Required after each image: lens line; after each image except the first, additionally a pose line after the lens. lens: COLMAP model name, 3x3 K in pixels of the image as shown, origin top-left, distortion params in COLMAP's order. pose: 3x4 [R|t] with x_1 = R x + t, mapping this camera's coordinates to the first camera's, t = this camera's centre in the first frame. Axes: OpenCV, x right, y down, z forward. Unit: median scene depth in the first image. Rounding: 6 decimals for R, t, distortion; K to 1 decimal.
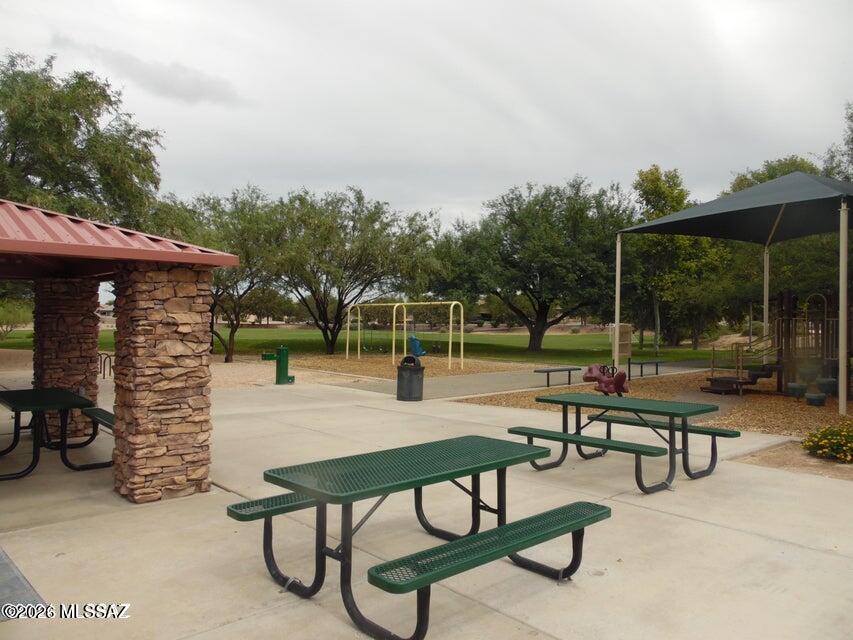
lens RADIAL K [[636.2, 0, 427.8], [0, 636.2, 317.1], [0, 0, 1]] dist [-0.041046, 0.075805]
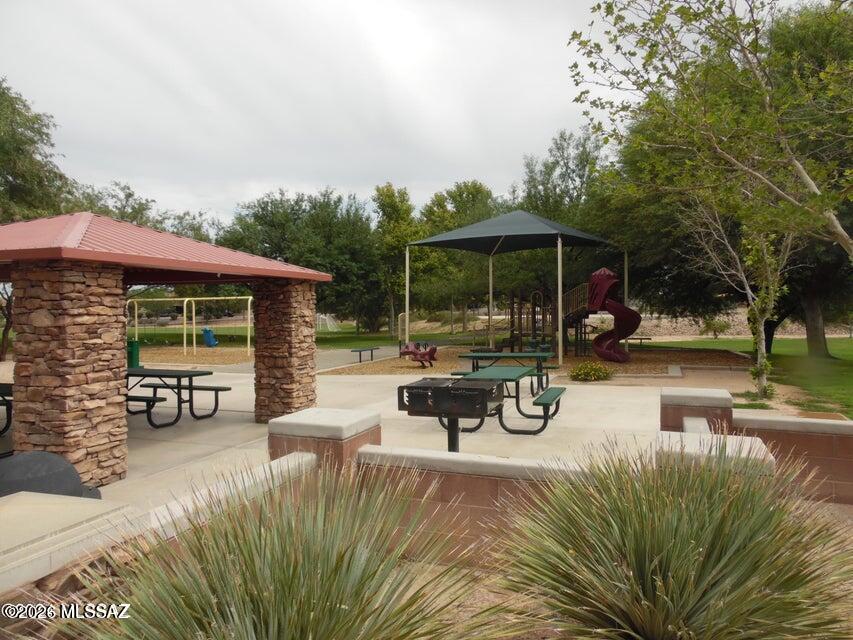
lens RADIAL K [[607.2, 0, 425.5], [0, 607.2, 319.4], [0, 0, 1]] dist [-0.097054, 0.061633]
pose [[0.890913, -0.019036, 0.453775, -0.117905], [0.010311, 0.999712, 0.021693, -0.001690], [-0.454057, -0.014648, 0.890852, -0.076909]]
